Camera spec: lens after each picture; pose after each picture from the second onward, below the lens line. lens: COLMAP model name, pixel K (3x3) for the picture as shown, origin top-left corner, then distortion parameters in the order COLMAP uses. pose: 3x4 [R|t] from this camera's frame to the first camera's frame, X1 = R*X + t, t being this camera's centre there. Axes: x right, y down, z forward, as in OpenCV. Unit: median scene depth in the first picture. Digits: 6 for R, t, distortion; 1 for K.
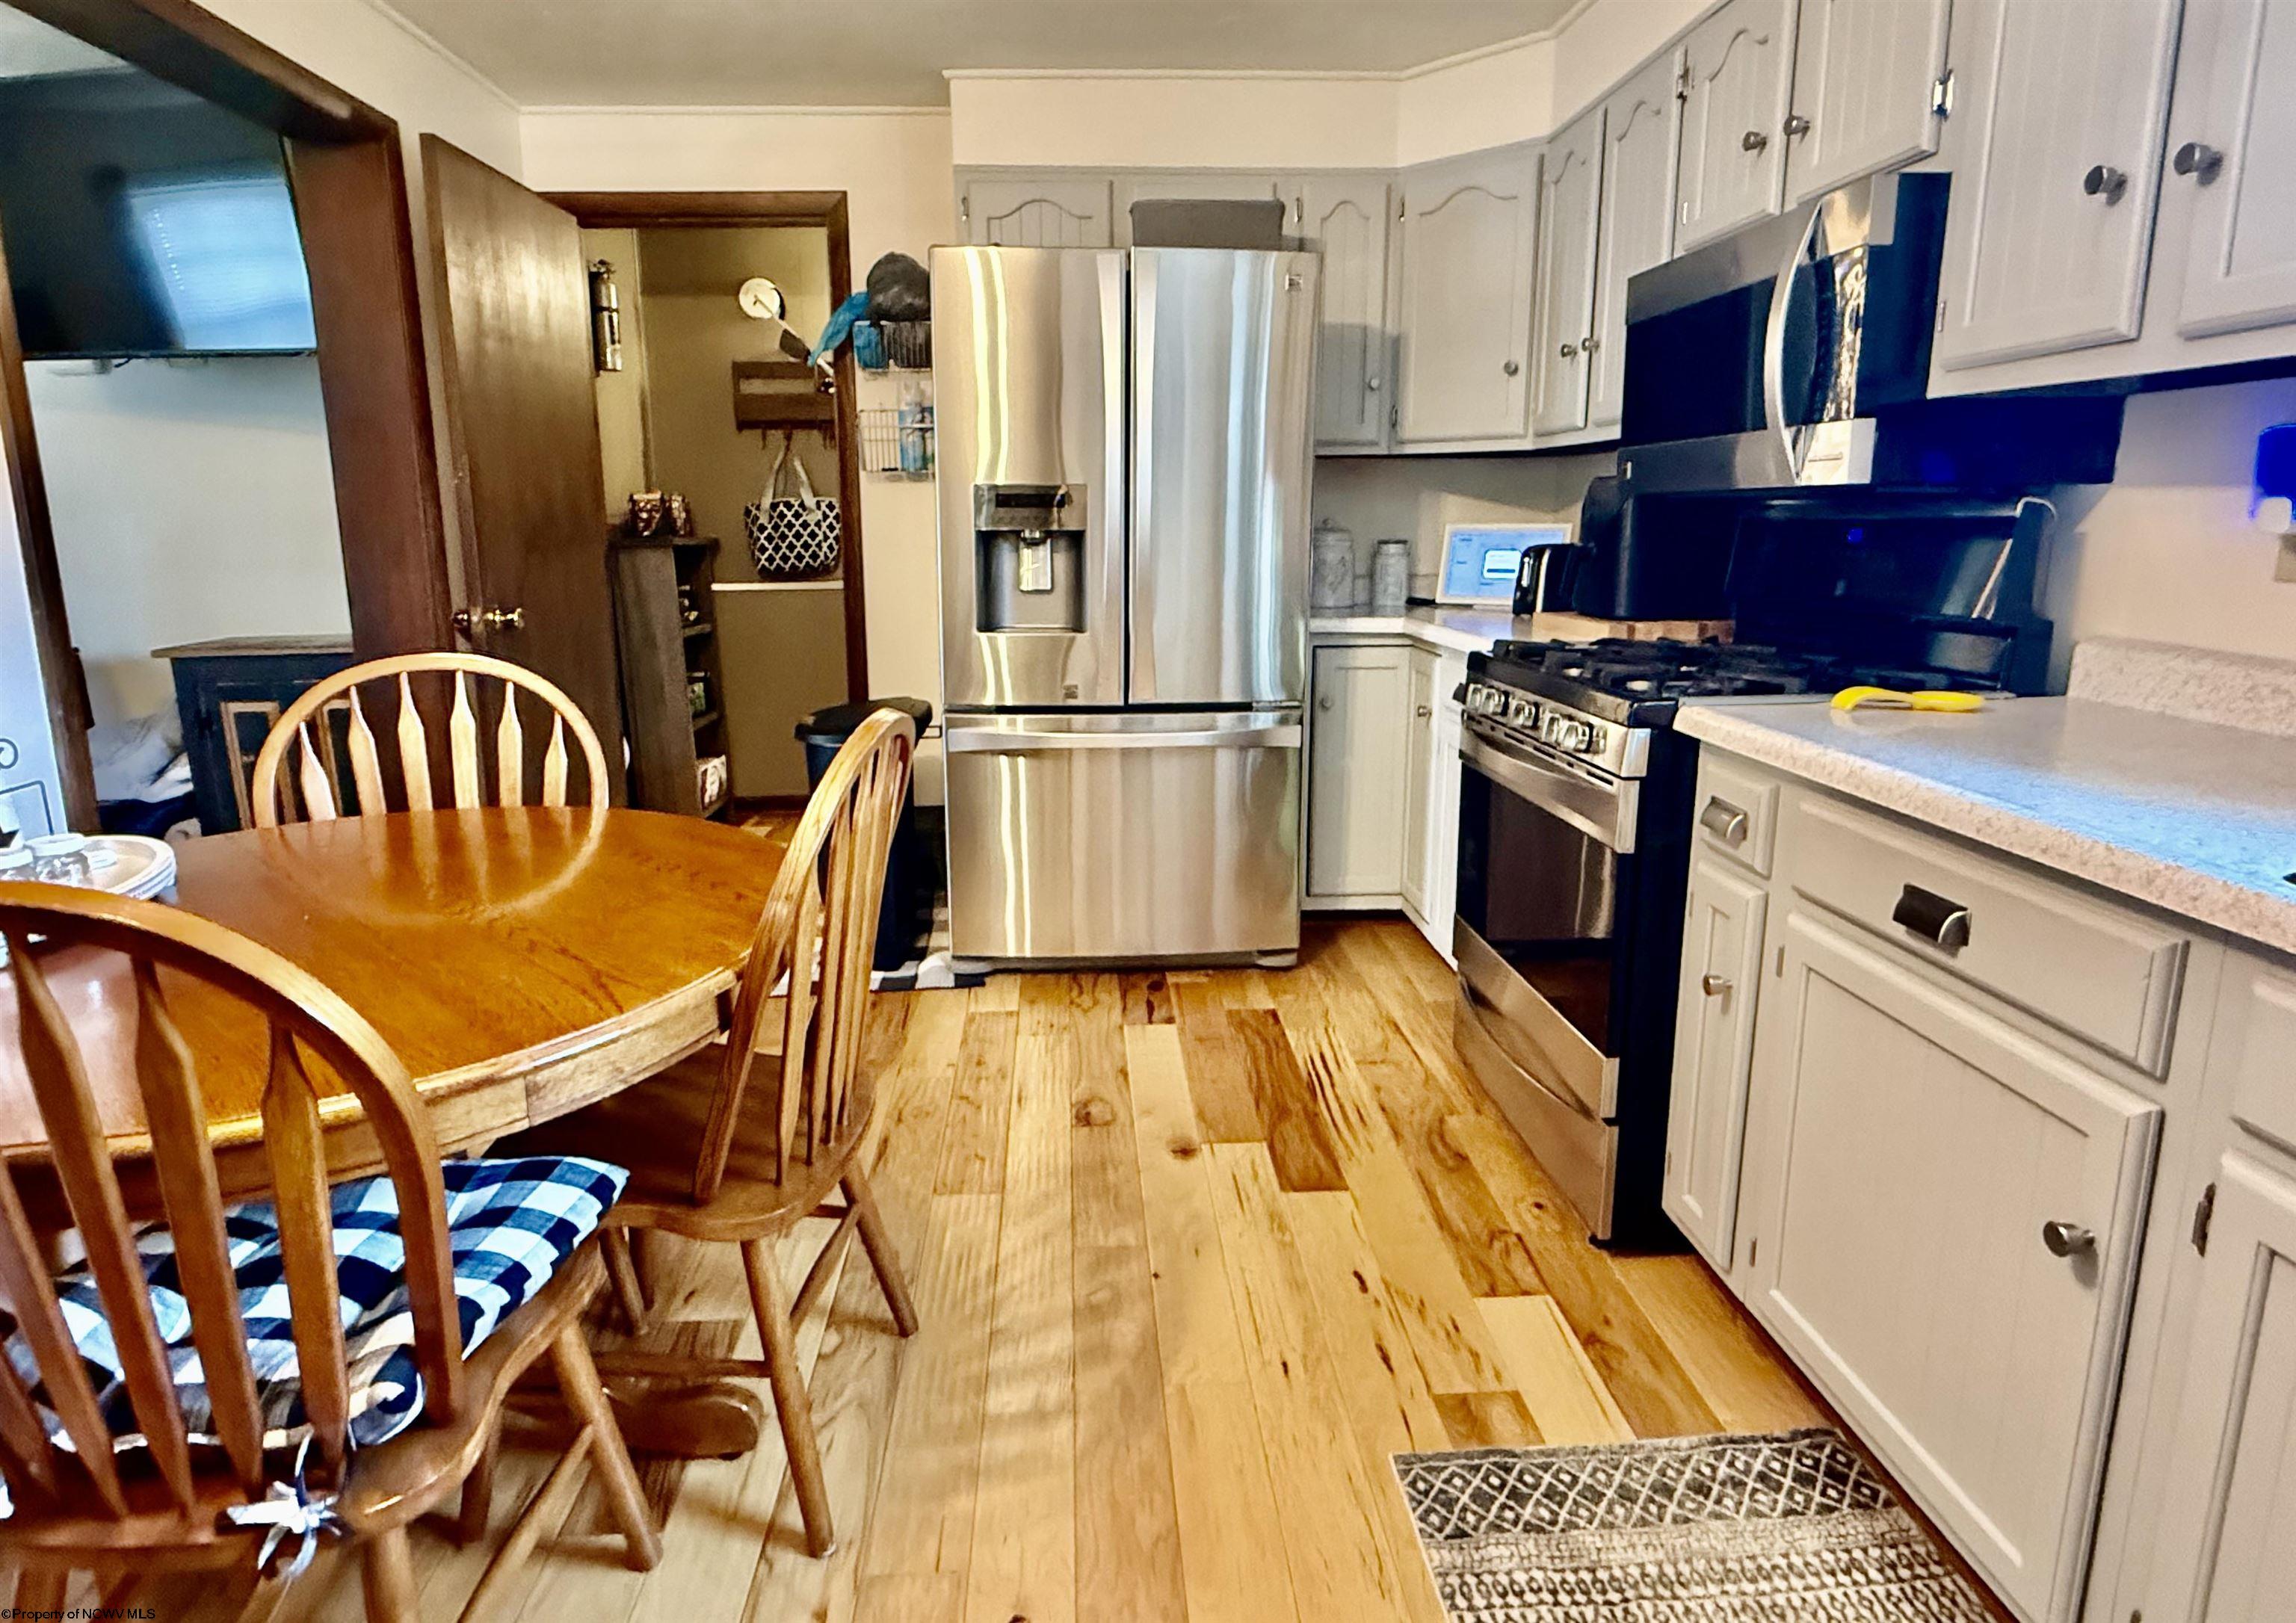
lens RADIAL K [[1246.2, 0, 1135.5], [0, 1246.2, 760.7], [0, 0, 1]] dist [0.000120, 0.000751]
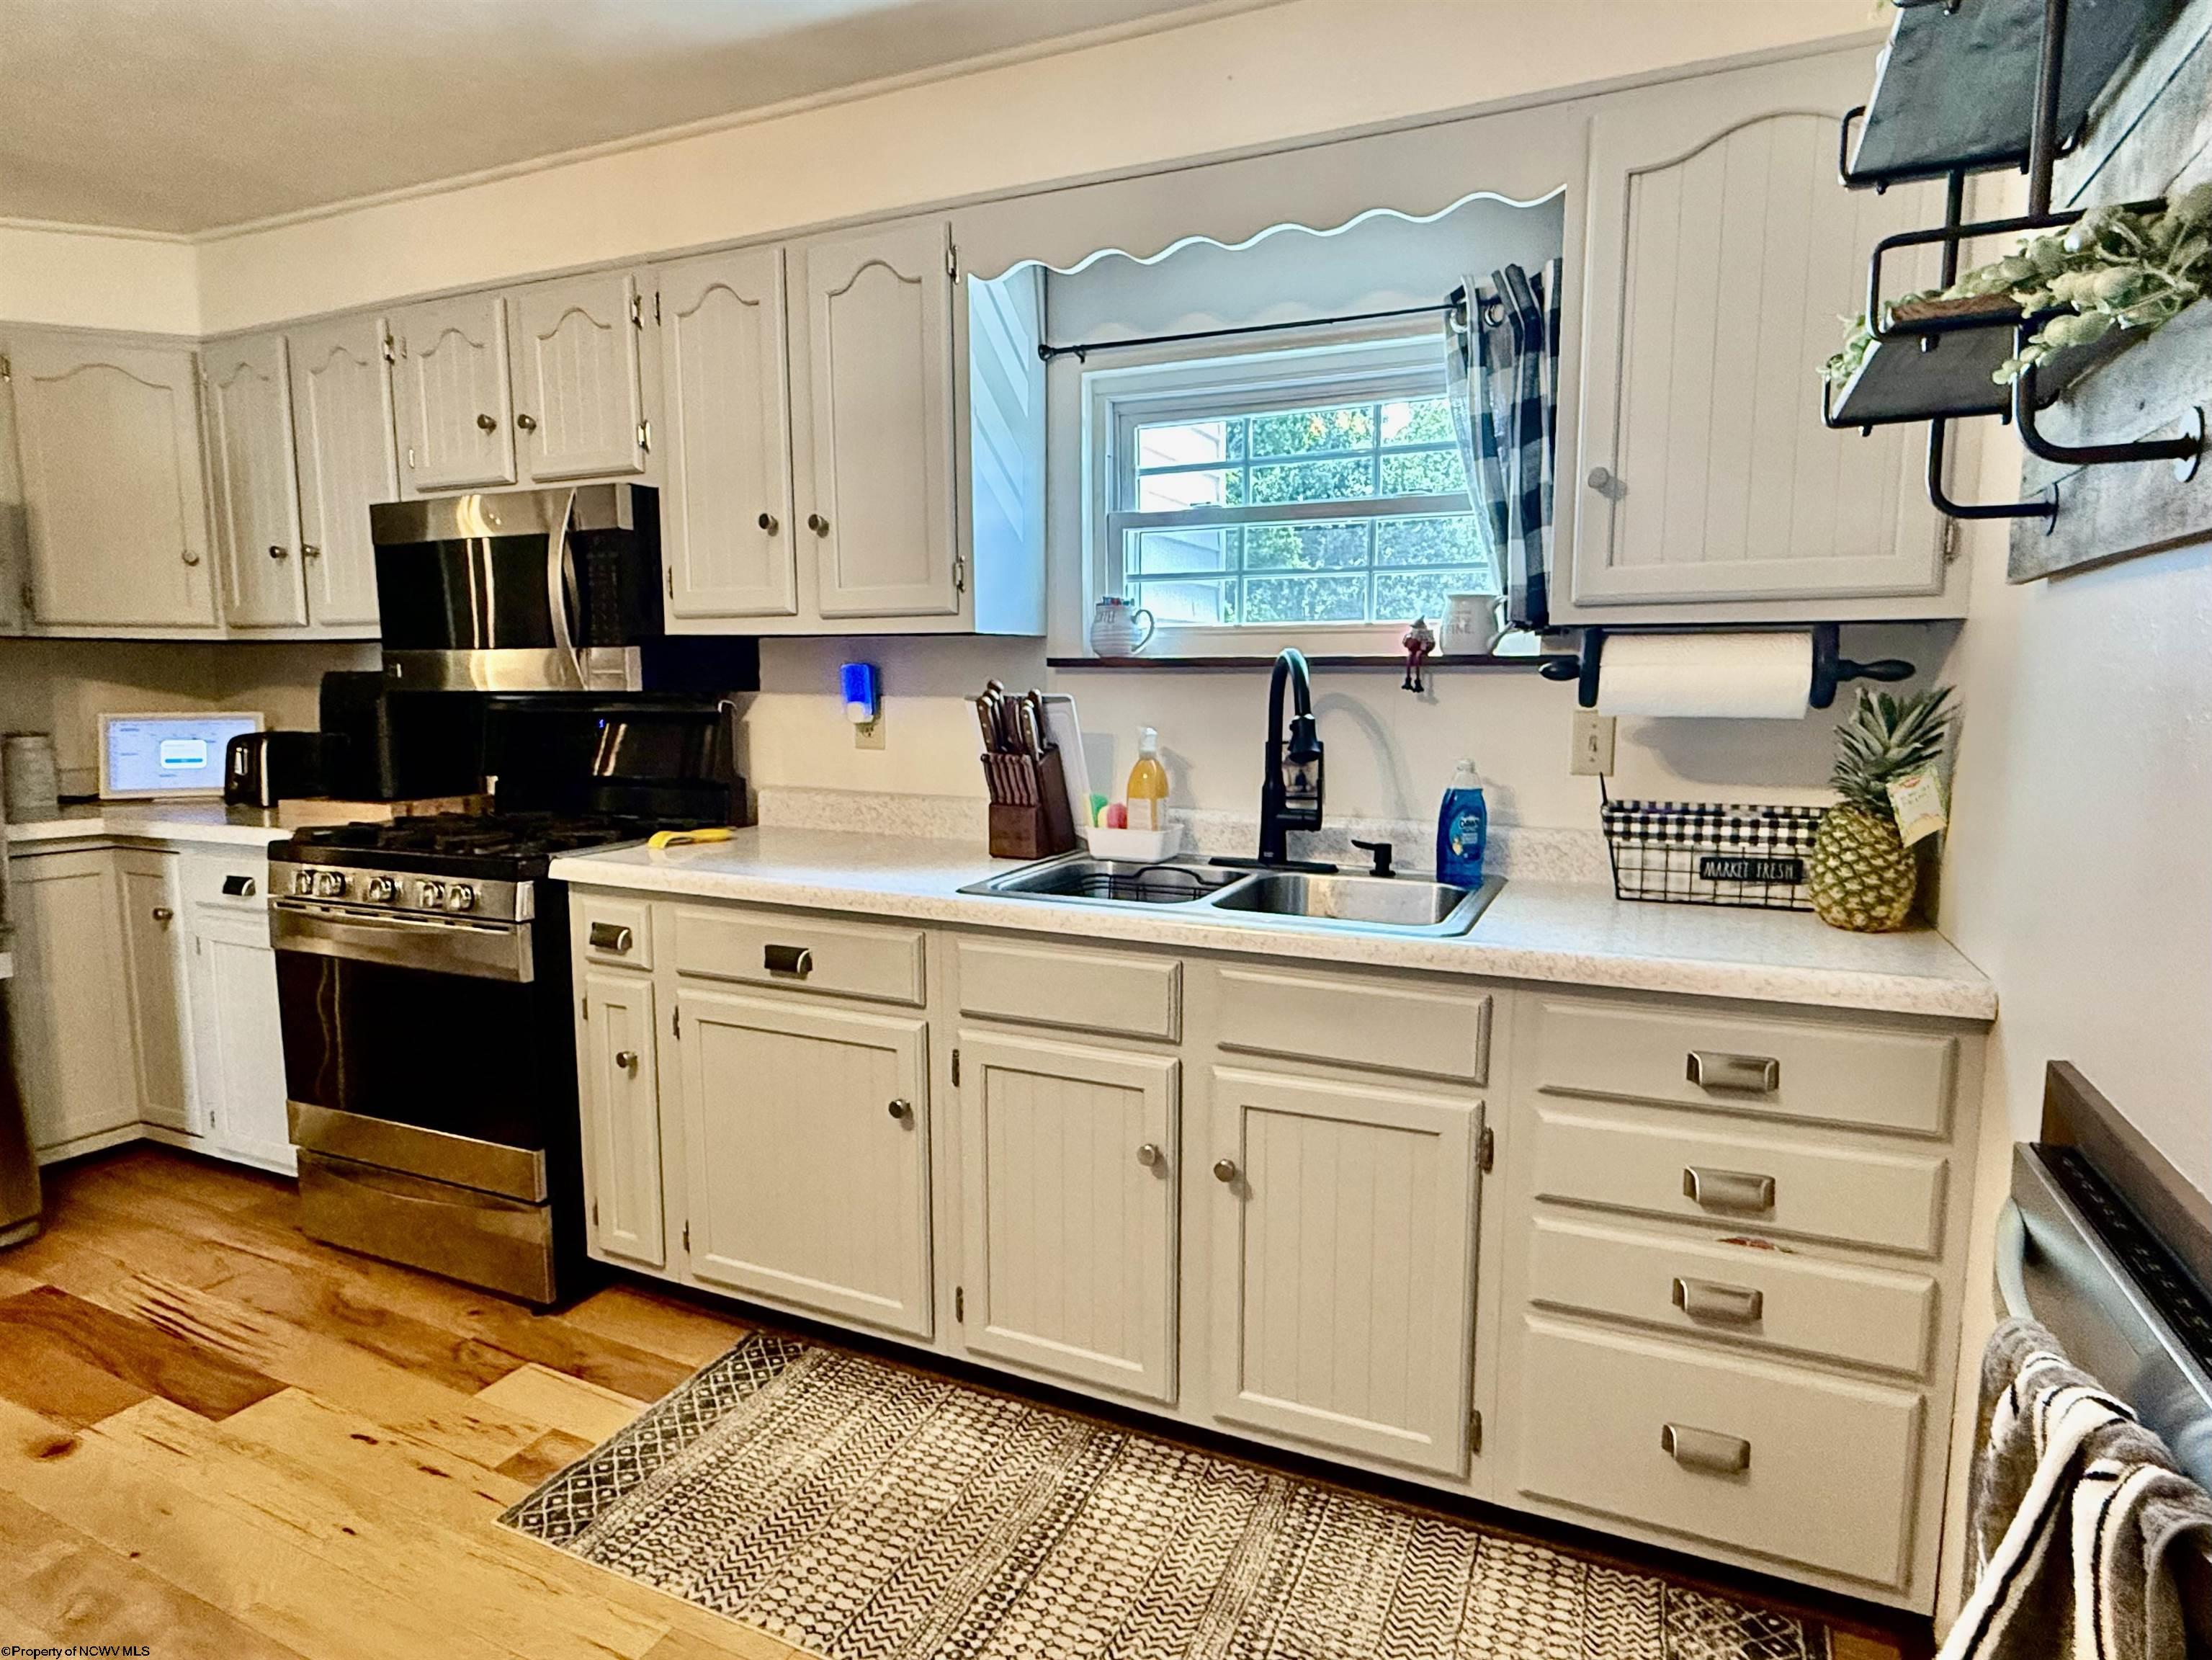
lens RADIAL K [[1246.1, 0, 1106.0], [0, 1246.1, 830.0], [0, 0, 1]] dist [0.002475, 0.001009]
pose [[0.469891, -0.101394, 0.876882, -0.405602], [0.166820, 0.985681, 0.024581, -0.010678], [-0.866818, 0.134731, 0.480077, -0.121104]]
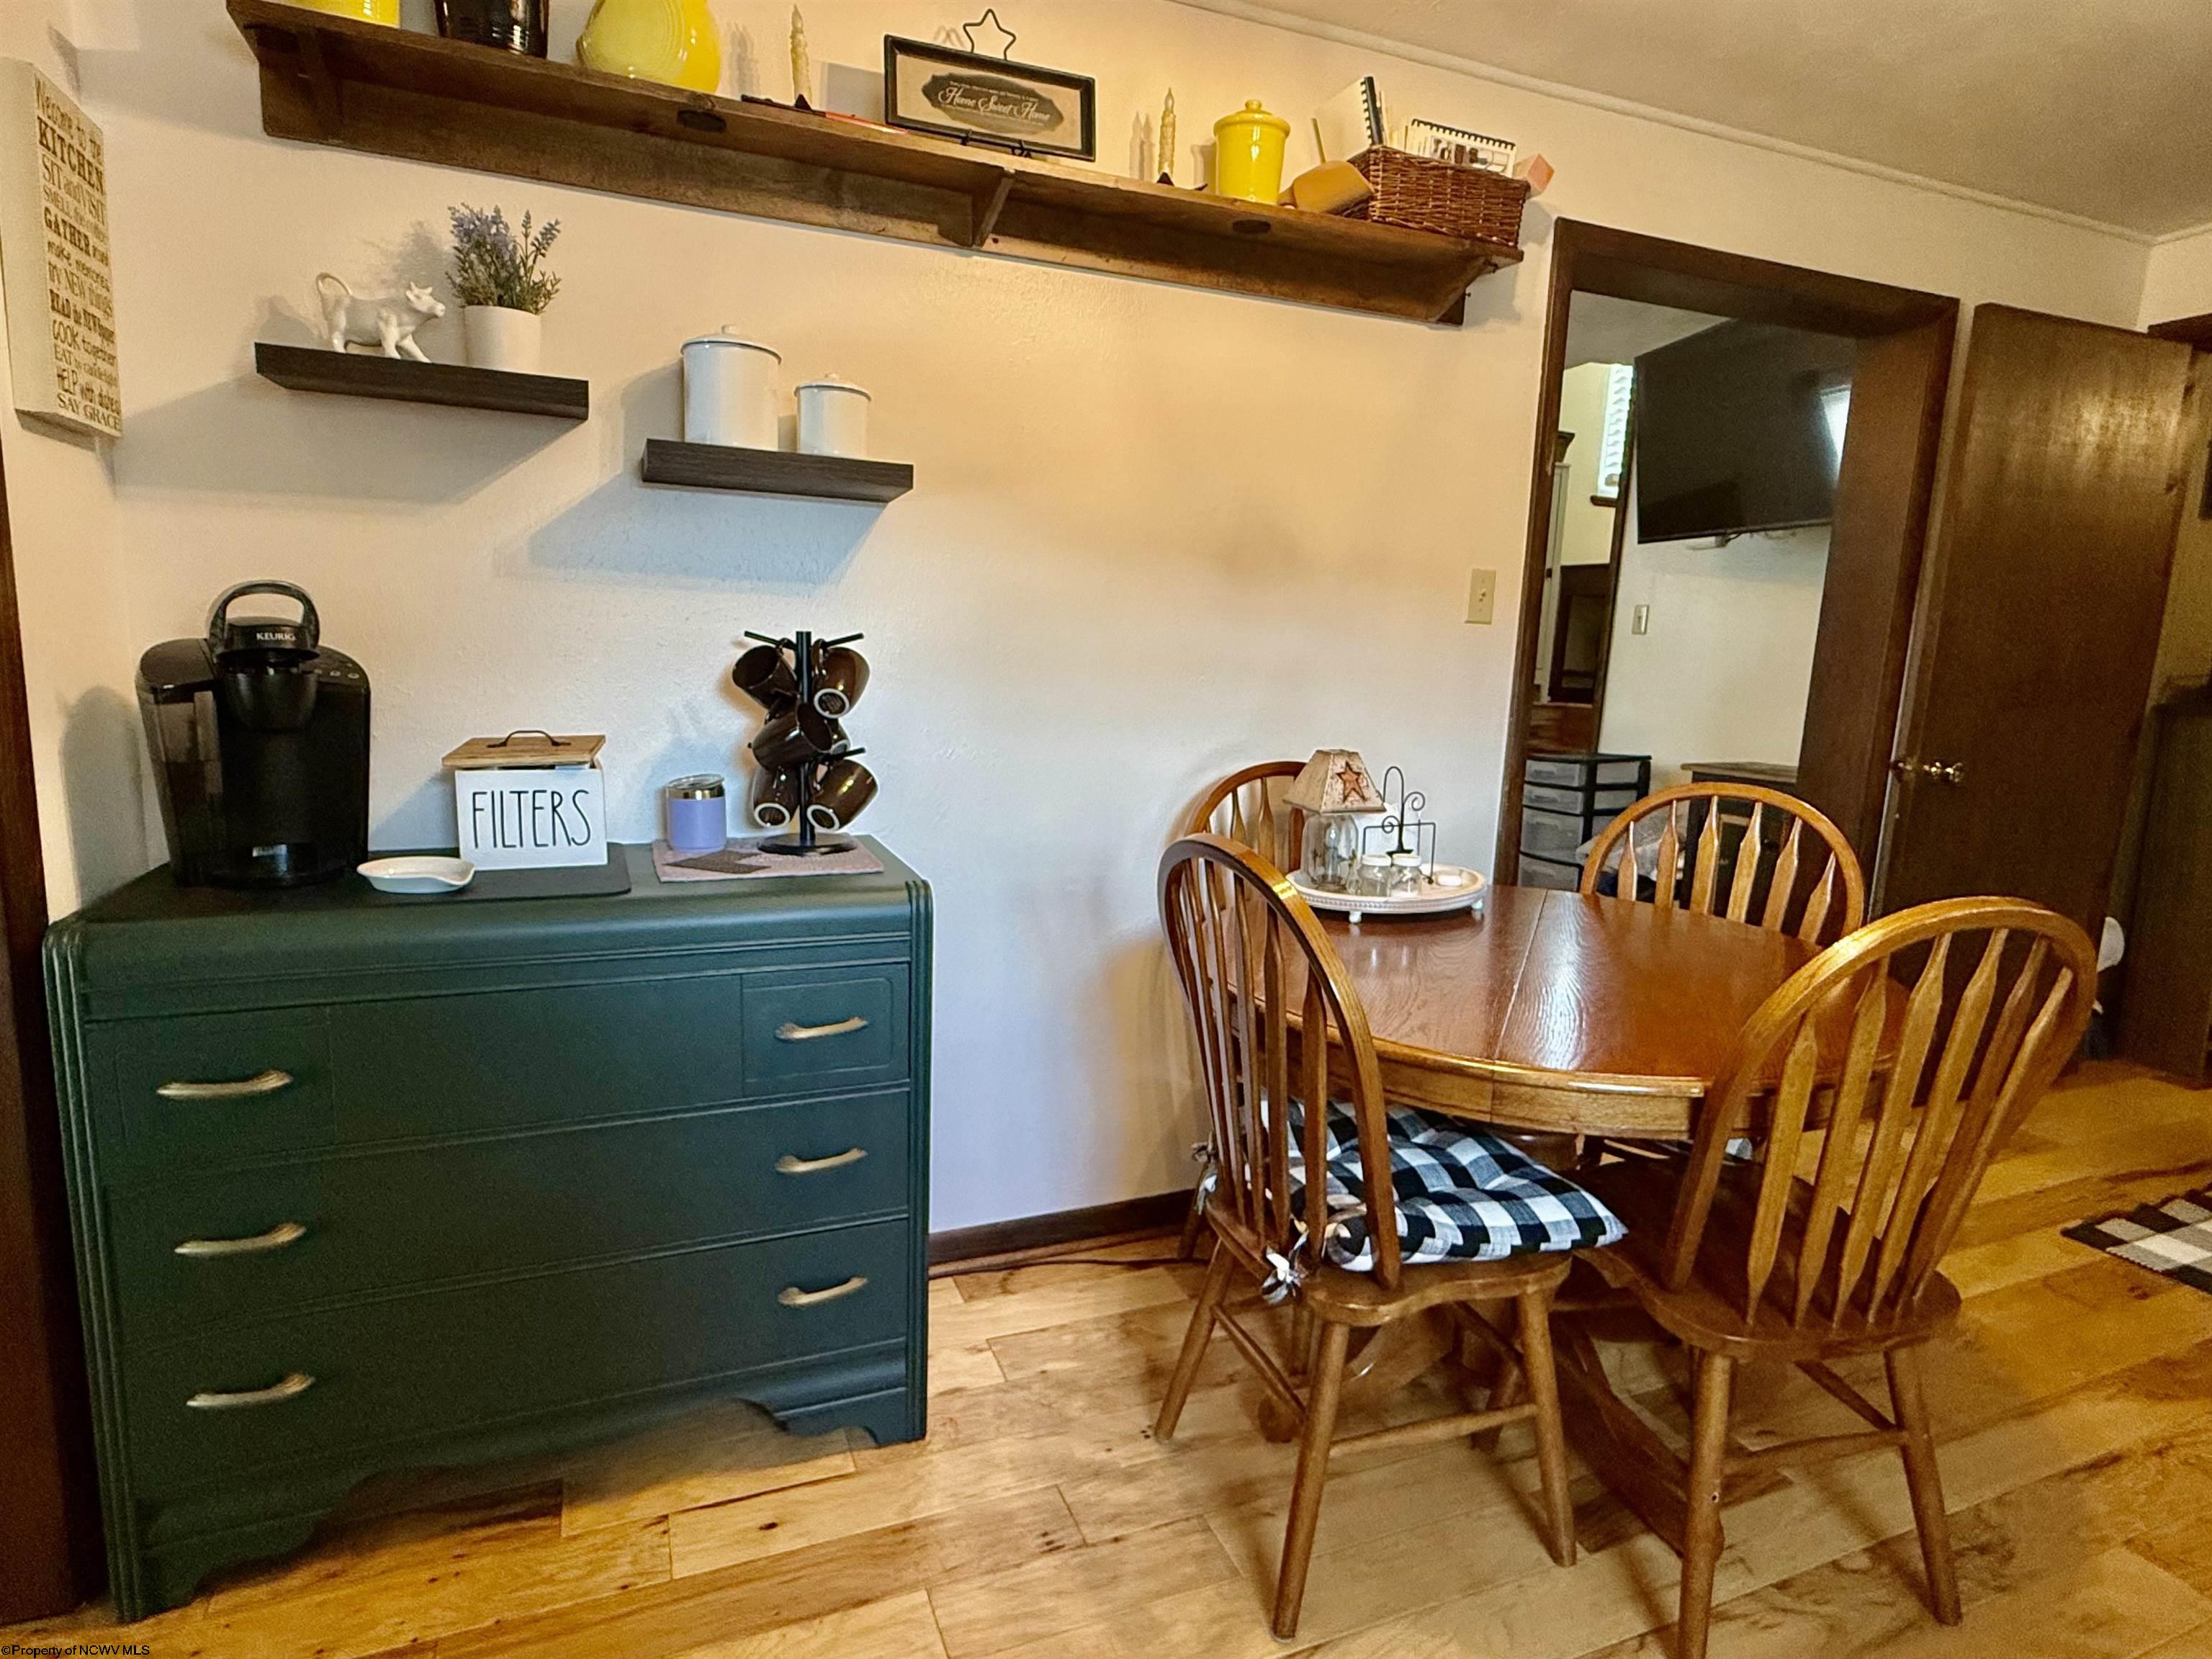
lens RADIAL K [[1212.1, 0, 1100.4], [0, 1212.1, 845.3], [0, 0, 1]] dist [0.023726, -0.023240]
pose [[0.320678, 0.176014, -0.930690, 0.310860], [-0.219146, 0.969709, 0.107885, -0.022124], [0.921488, 0.169361, 0.349537, 0.072591]]
